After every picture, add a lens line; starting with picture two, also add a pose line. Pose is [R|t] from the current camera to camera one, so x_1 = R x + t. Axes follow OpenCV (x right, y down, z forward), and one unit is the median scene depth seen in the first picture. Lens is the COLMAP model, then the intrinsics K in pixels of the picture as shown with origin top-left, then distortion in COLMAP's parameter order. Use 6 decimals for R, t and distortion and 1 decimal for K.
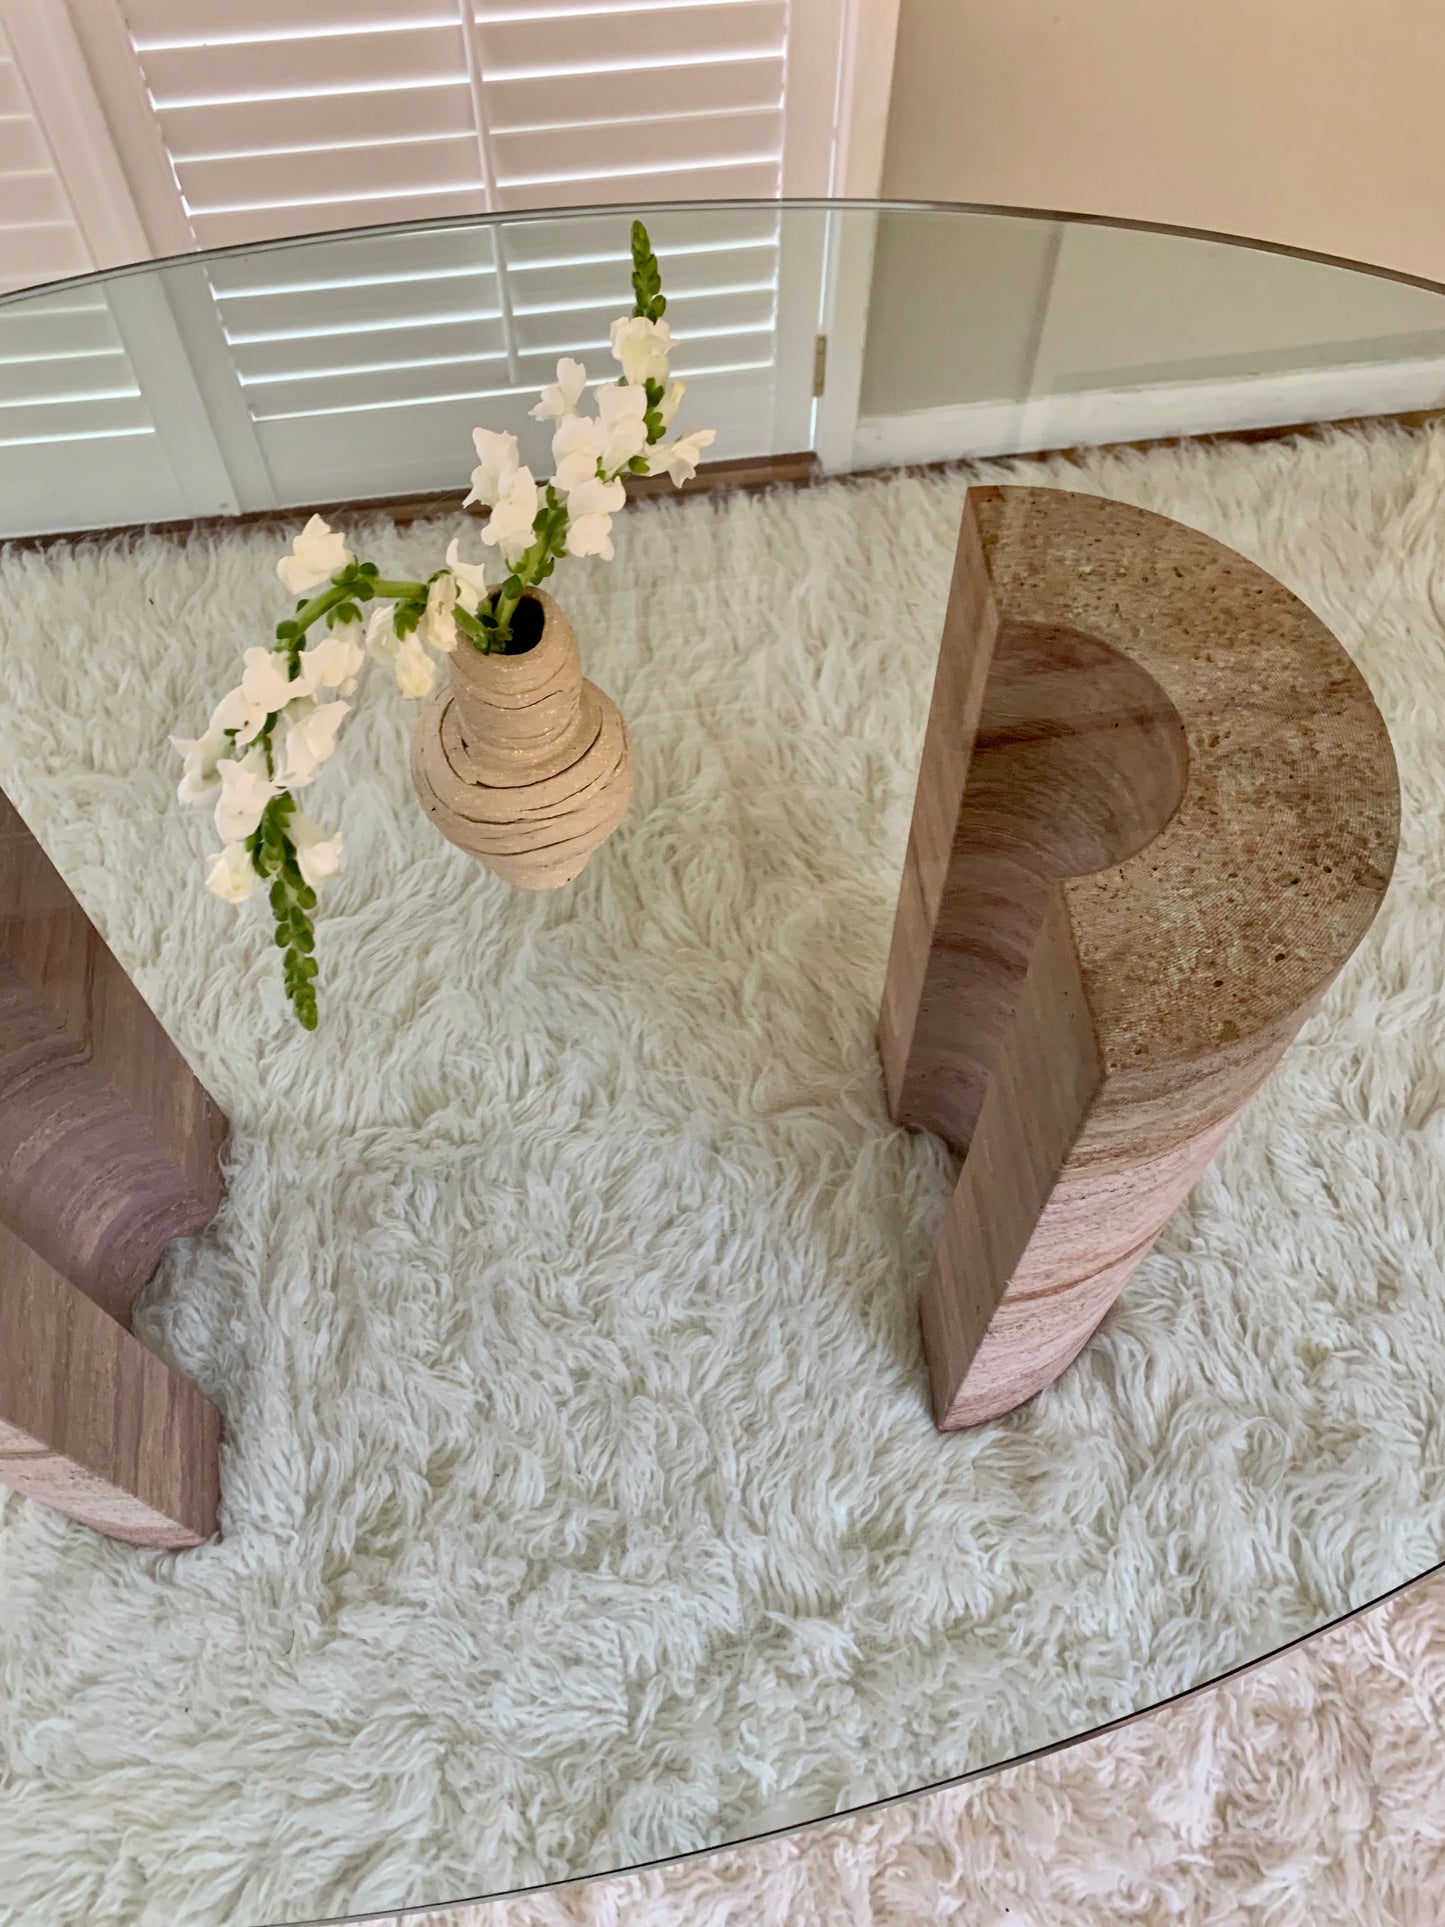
lens RADIAL K [[1494.5, 0, 732.6], [0, 1494.5, 953.3], [0, 0, 1]] dist [0.044271, -0.058258]
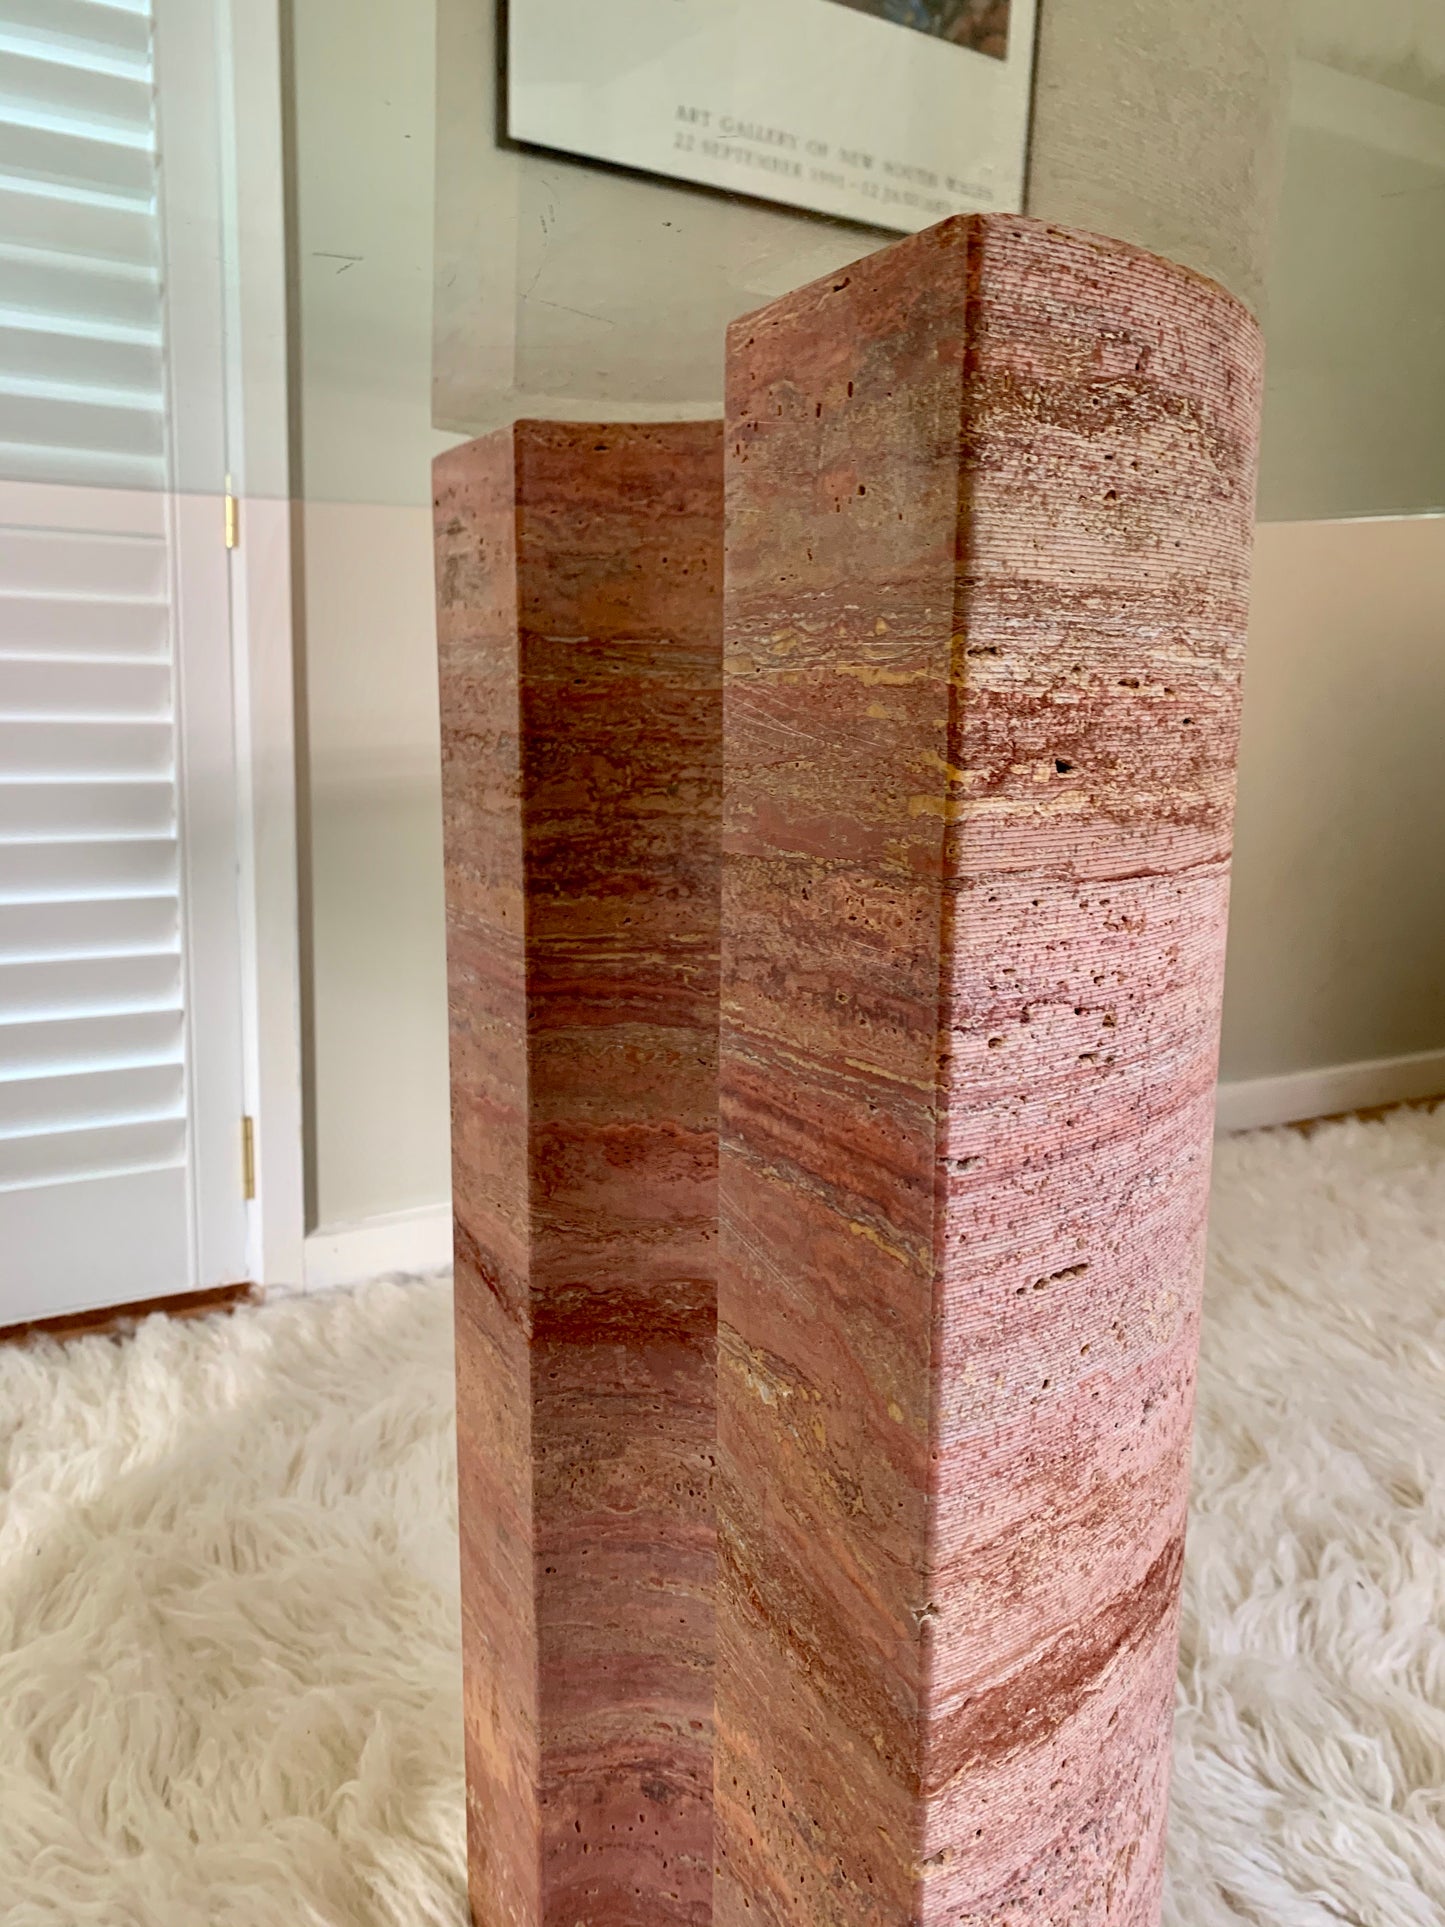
lens RADIAL K [[1494.5, 0, 732.6], [0, 1494.5, 953.3], [0, 0, 1]] dist [0.044271, -0.058258]
pose [[0.928870, -0.051710, 0.366778, 0.011431], [0.309967, 0.650613, -0.693270, 0.255905], [-0.202782, 0.757647, 0.620363, 0.484831]]
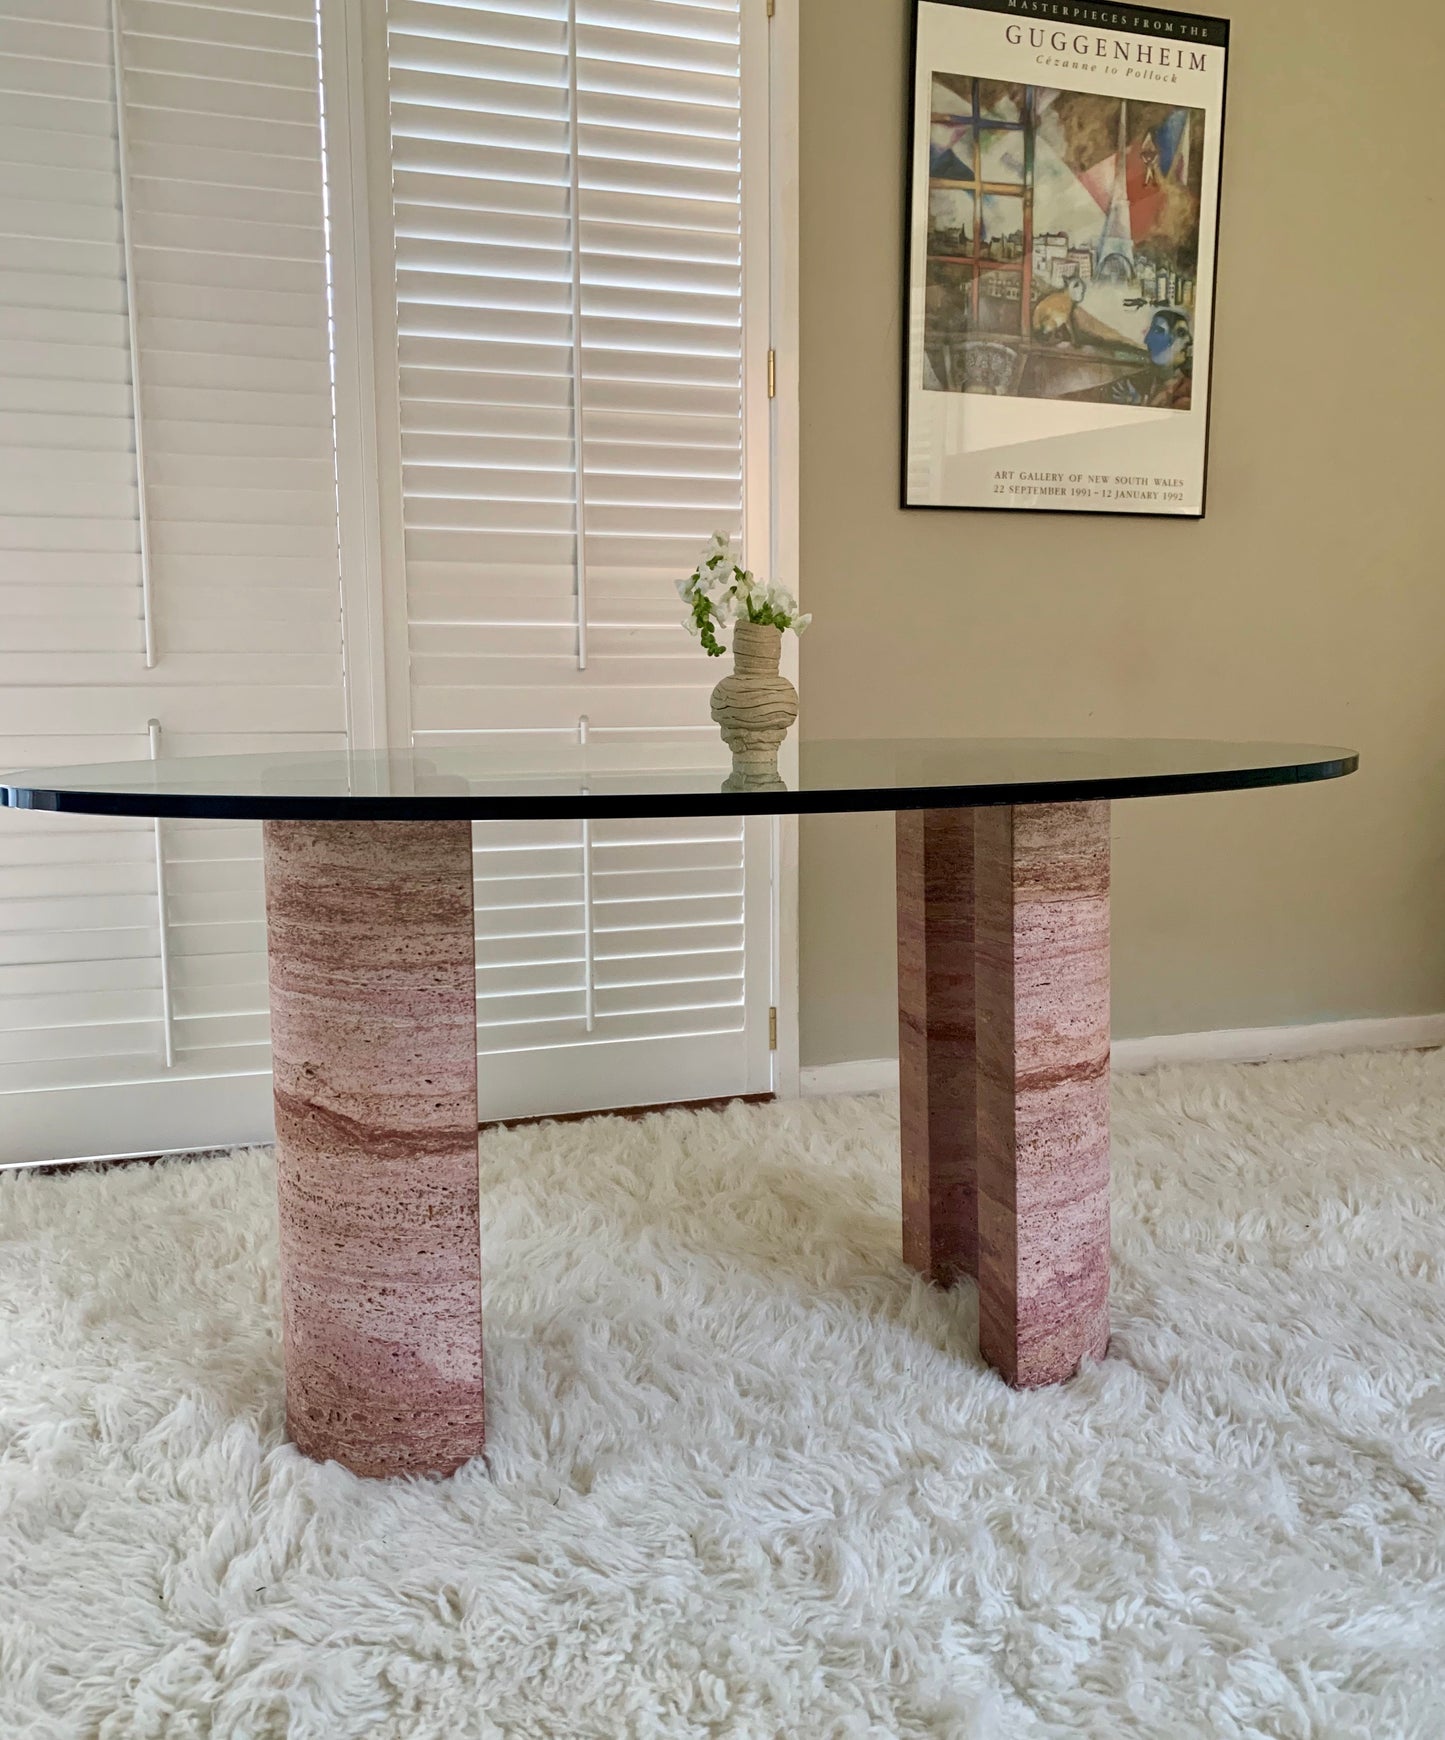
lens RADIAL K [[1497.2, 0, 739.7], [0, 1497.2, 865.7], [0, 0, 1]] dist [0.080423, -0.124291]
pose [[0.989019, -0.038542, 0.142677, -0.275587], [0.136036, 0.614709, -0.776934, 1.028048], [-0.057760, 0.787811, 0.613202, -0.171930]]
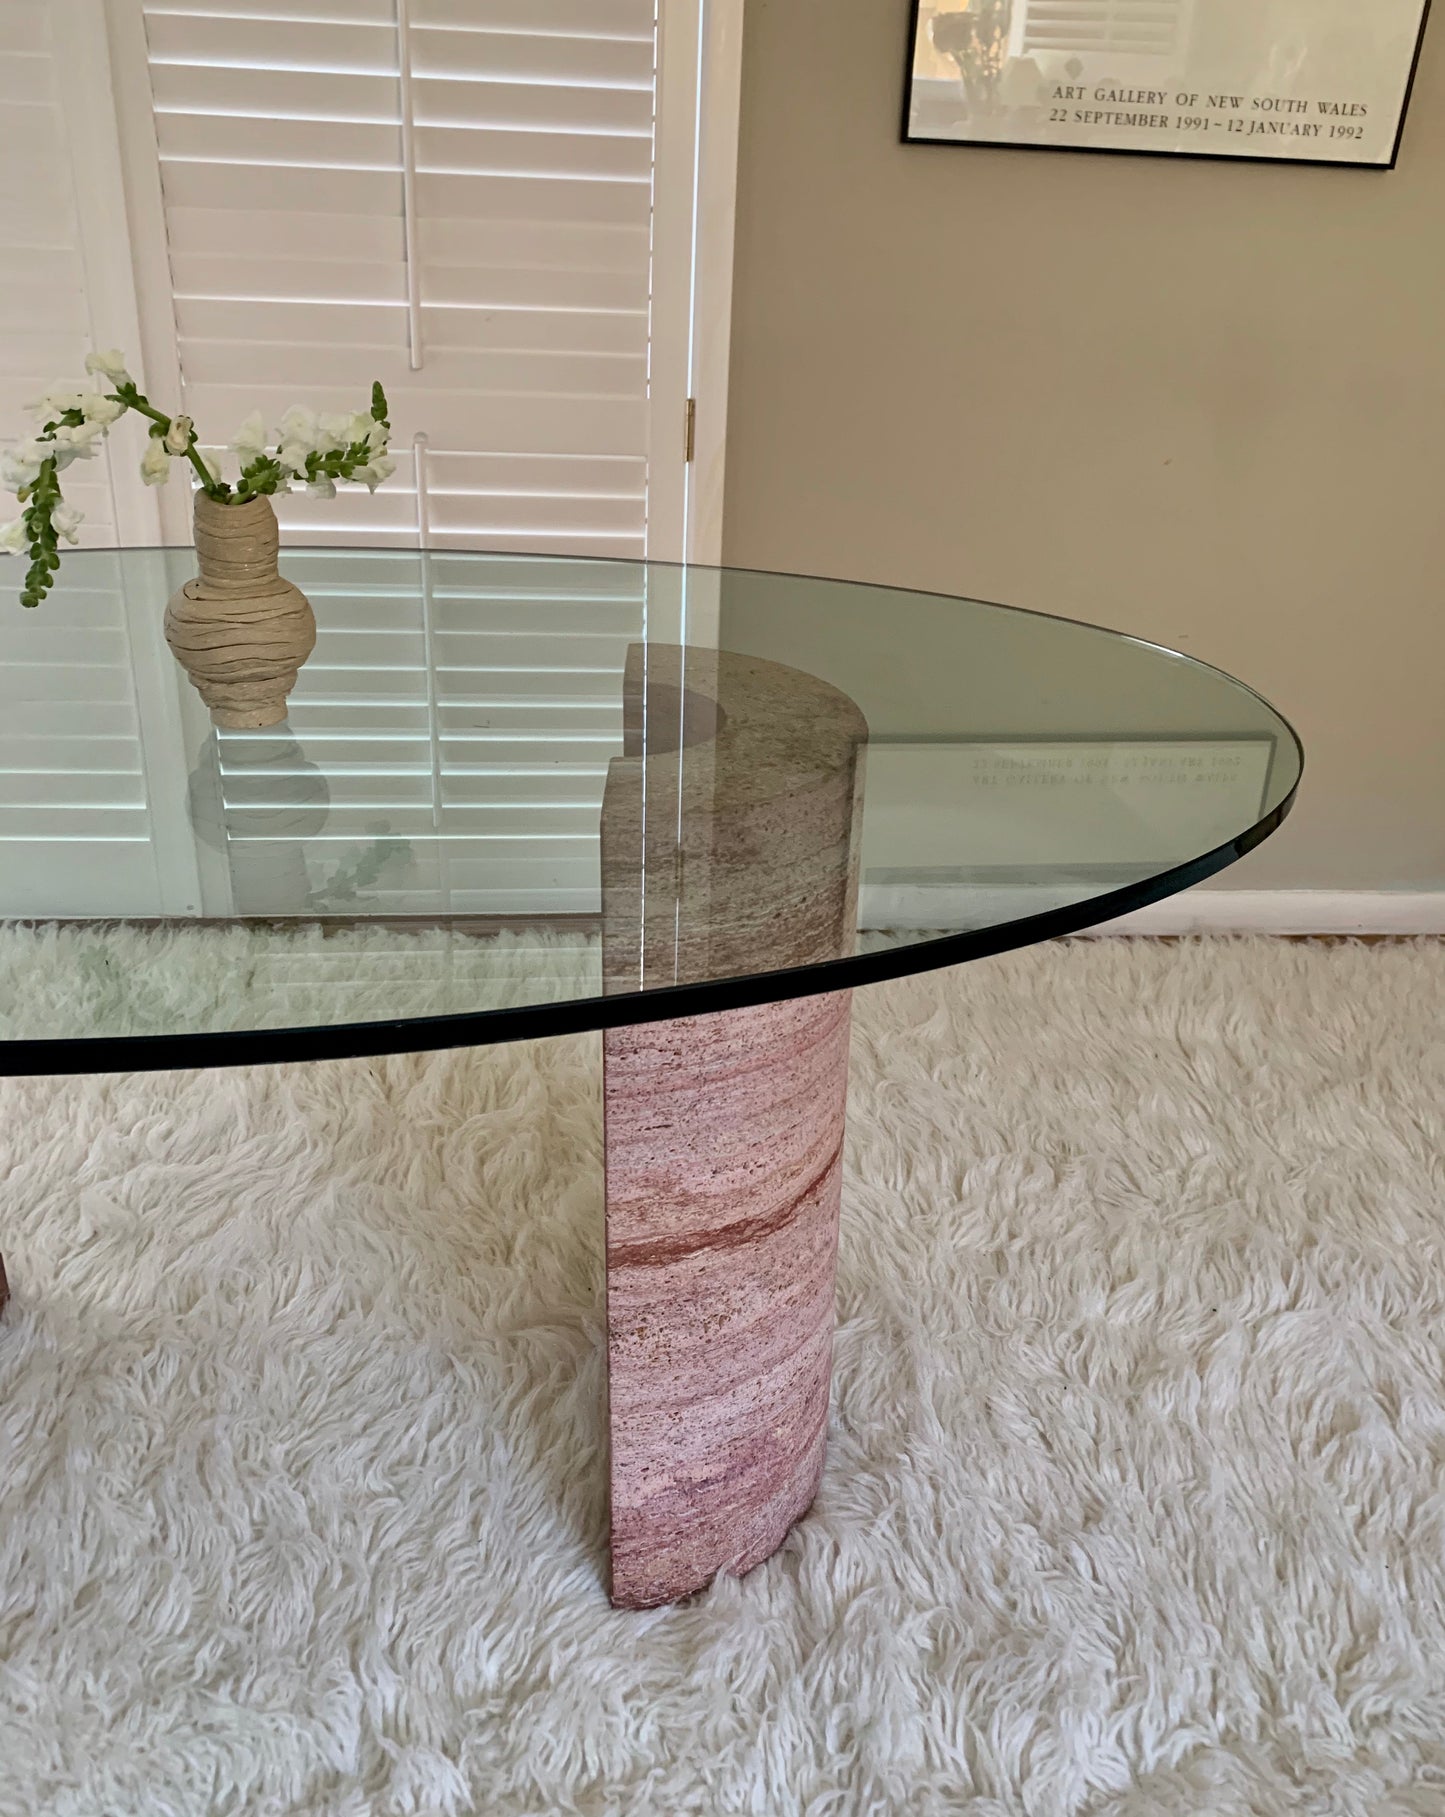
lens RADIAL K [[1496.8, 0, 717.7], [0, 1496.8, 840.1], [0, 0, 1]] dist [0.005064, 0.013885]
pose [[0.996844, 0.052551, -0.059502, 0.233696], [-0.077208, 0.816161, -0.572643, 0.457598], [0.018470, 0.575429, 0.817643, -0.063507]]
